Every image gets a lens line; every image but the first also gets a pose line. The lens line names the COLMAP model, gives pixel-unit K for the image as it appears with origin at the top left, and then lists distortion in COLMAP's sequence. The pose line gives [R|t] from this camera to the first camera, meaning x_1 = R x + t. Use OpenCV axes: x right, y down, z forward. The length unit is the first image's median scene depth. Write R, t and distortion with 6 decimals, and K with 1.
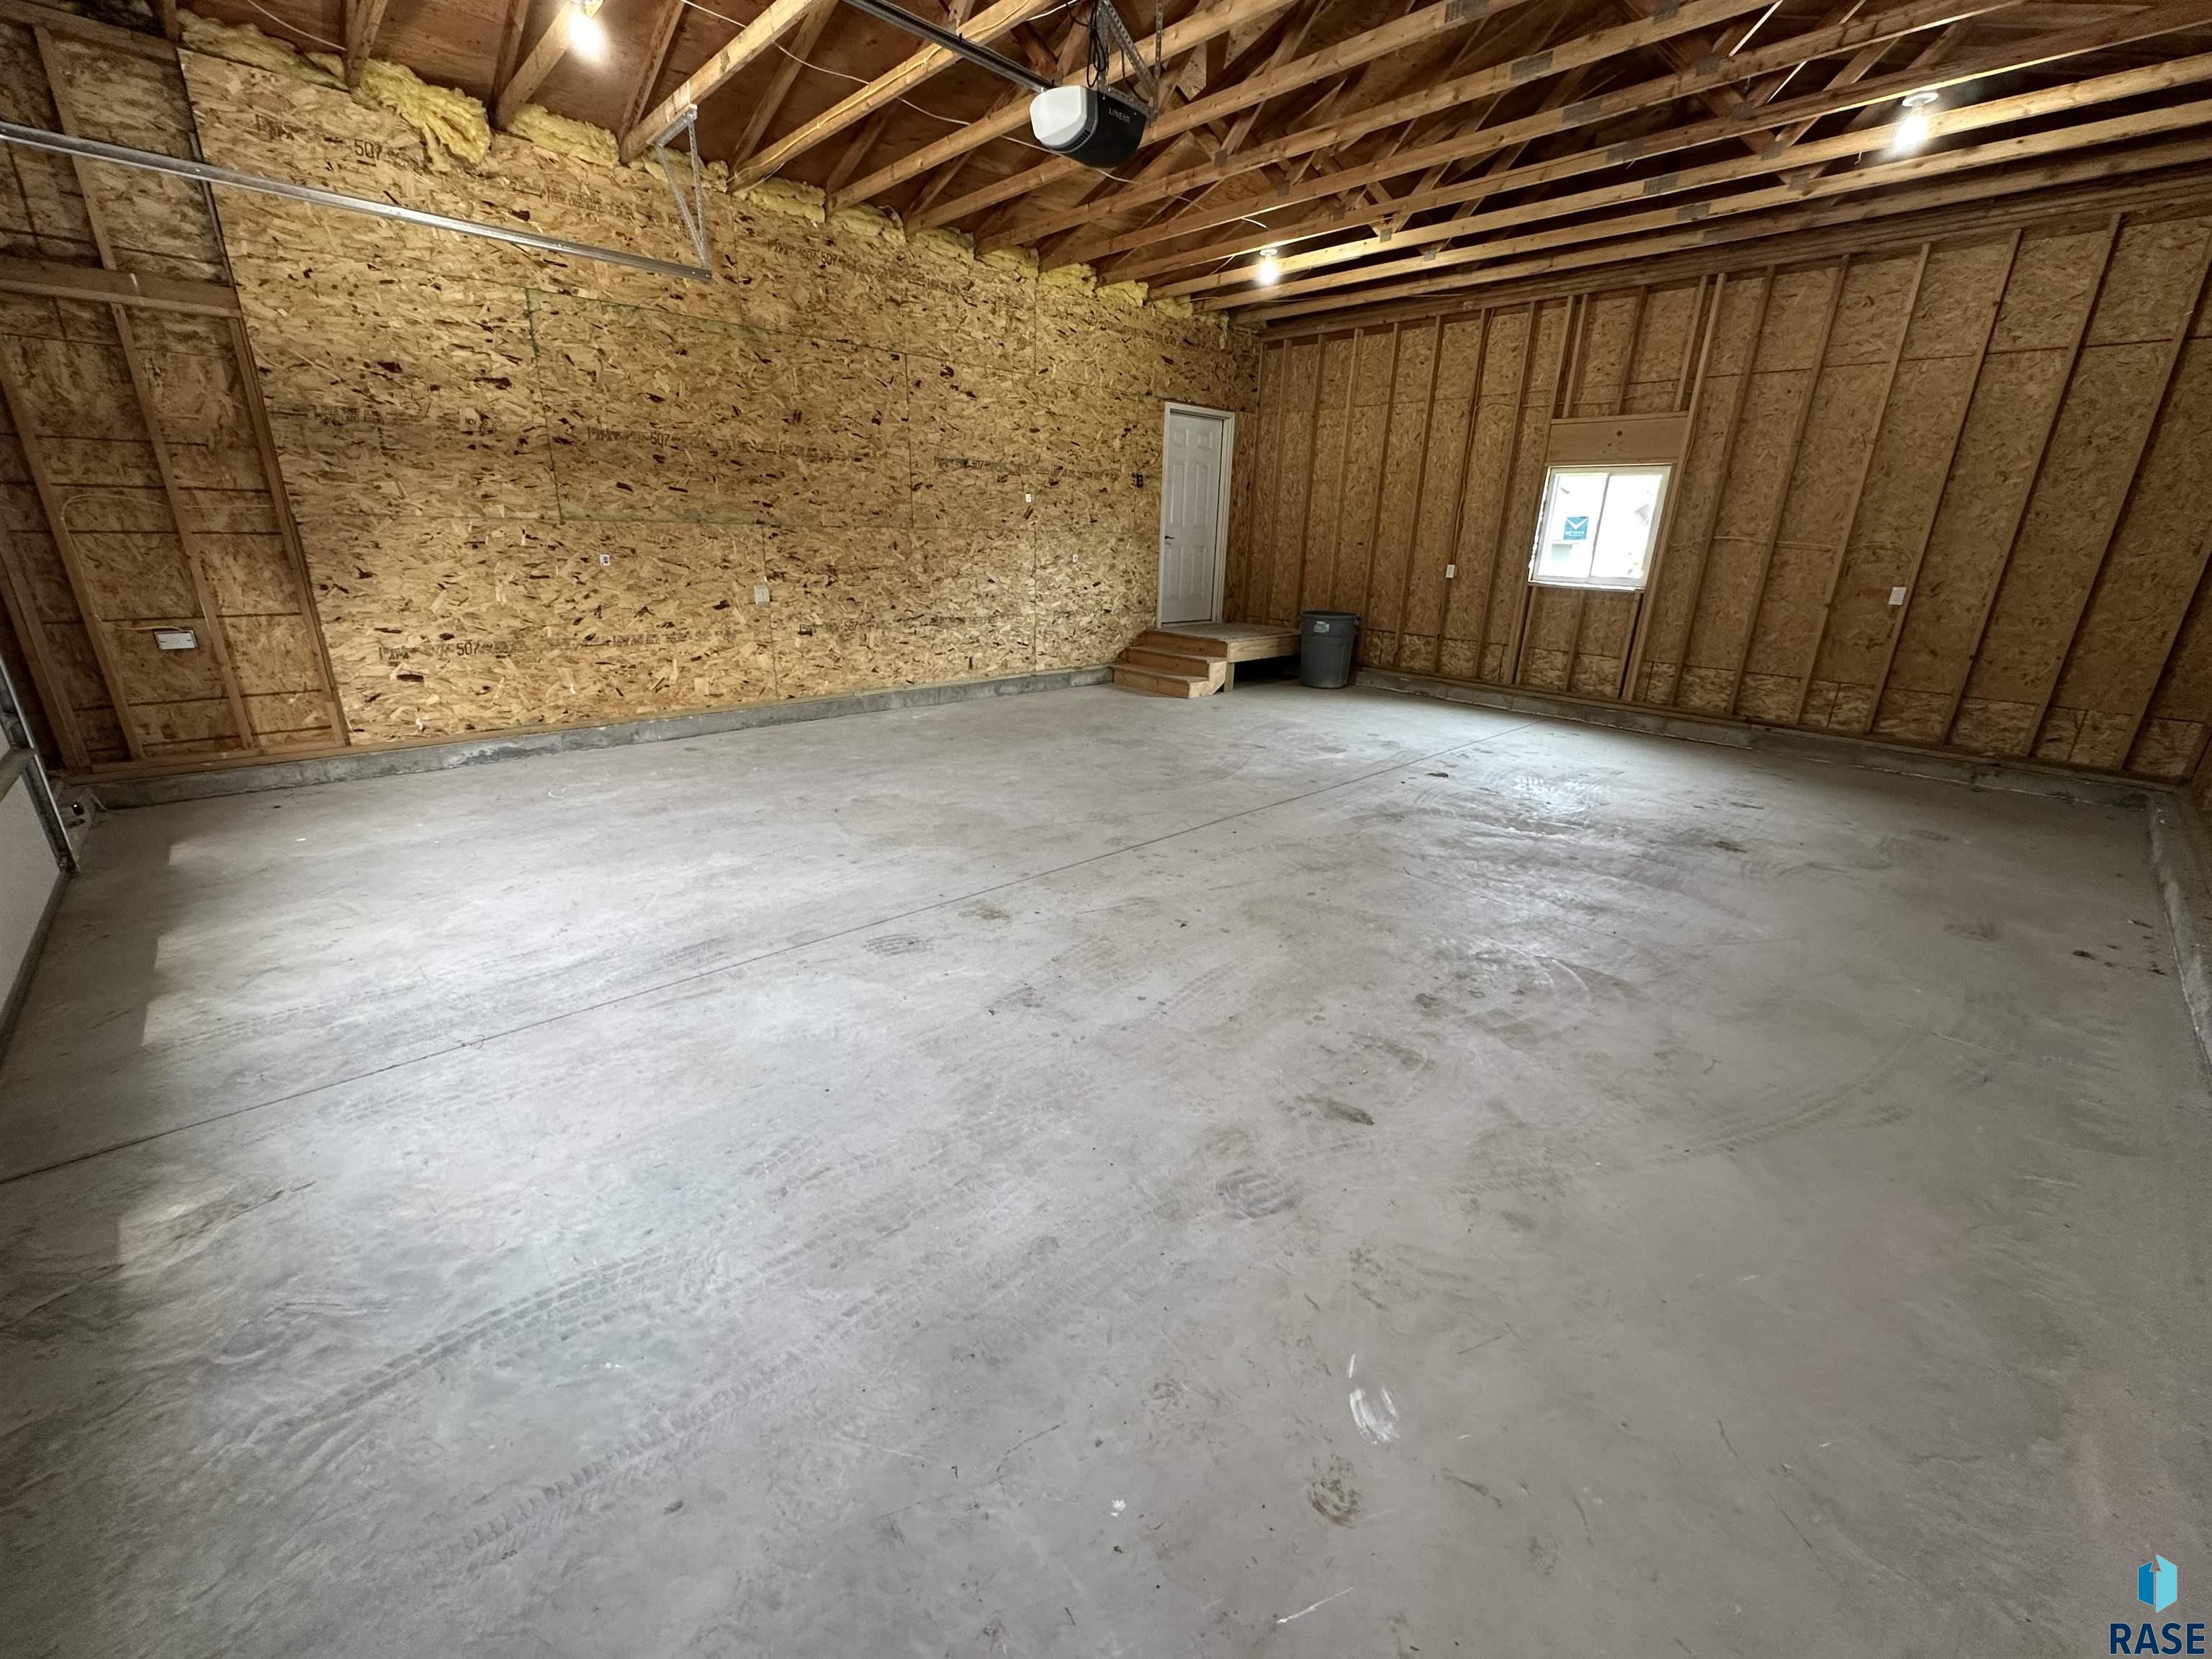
lens RADIAL K [[883.6, 0, 1108.4], [0, 883.6, 829.1], [0, 0, 1]] dist [-0.005693, 0.000858]
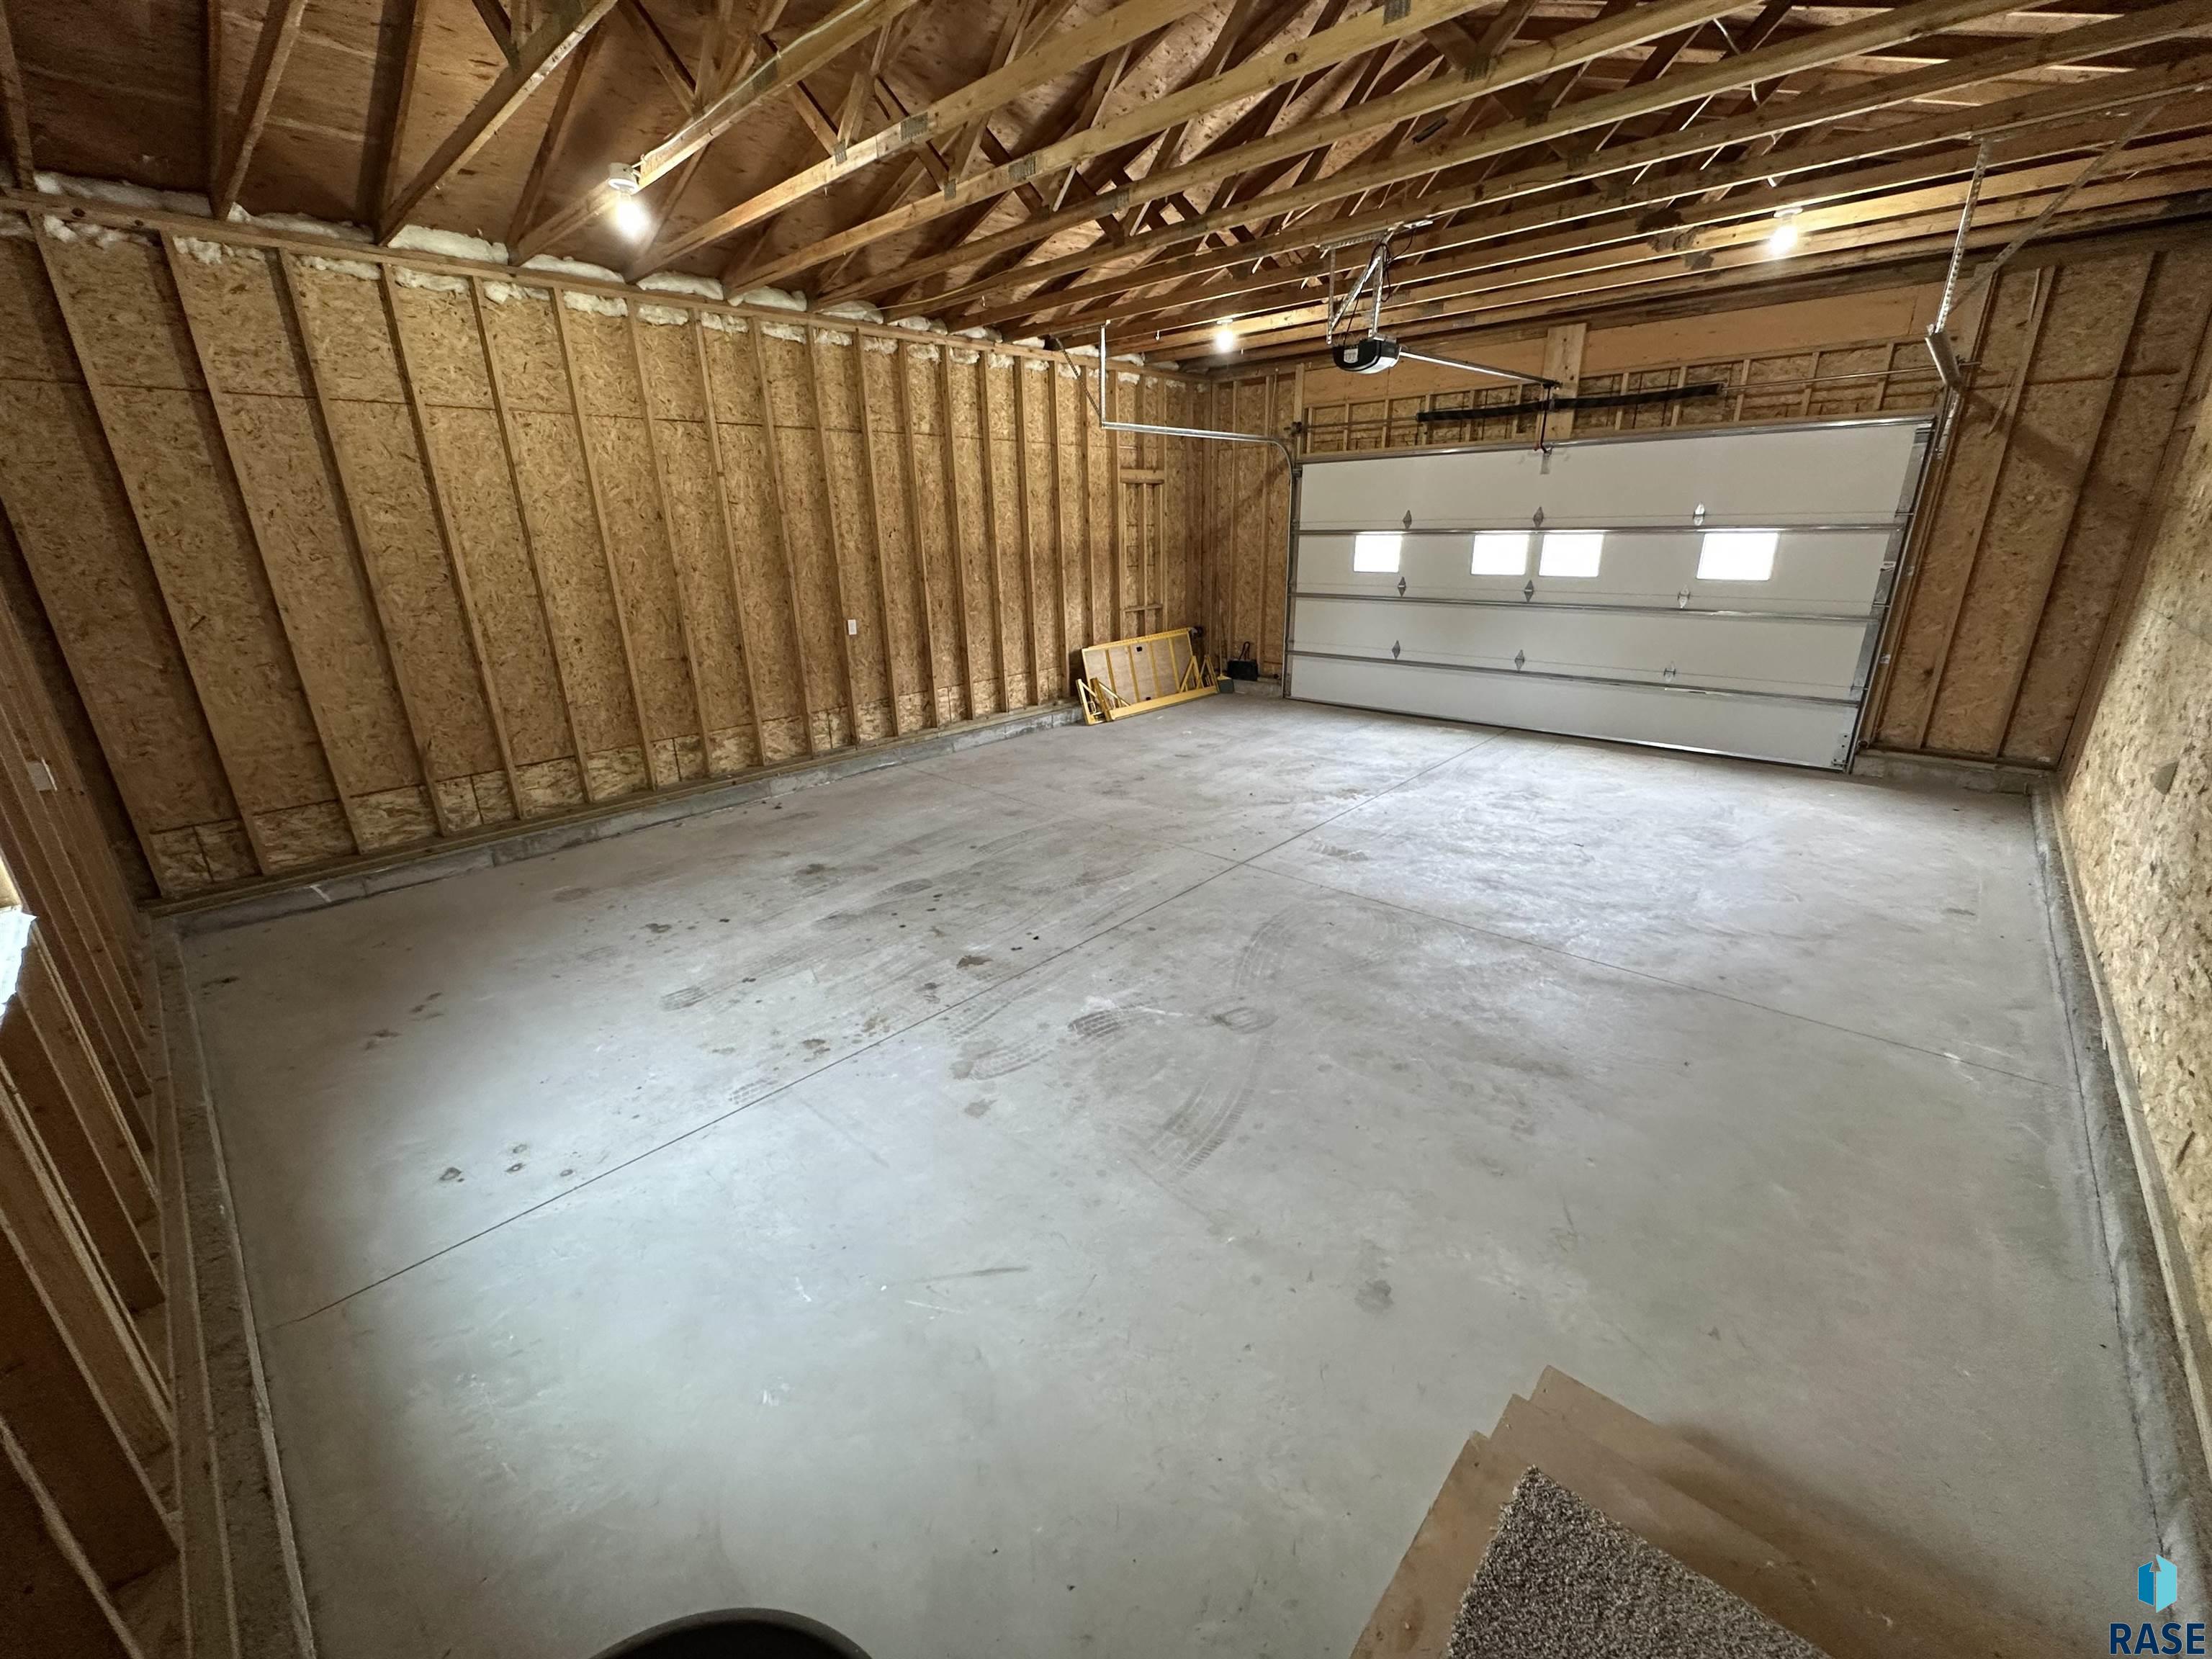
lens RADIAL K [[883.6, 0, 1106.5], [0, 883.6, 827.1], [0, 0, 1]] dist [-0.005693, 0.000858]
pose [[-0.997915, 0.013475, -0.063123, 0.374974], [-0.028255, 0.788081, 0.614923, -0.724536], [0.058032, 0.615424, -0.786057, 1.833962]]
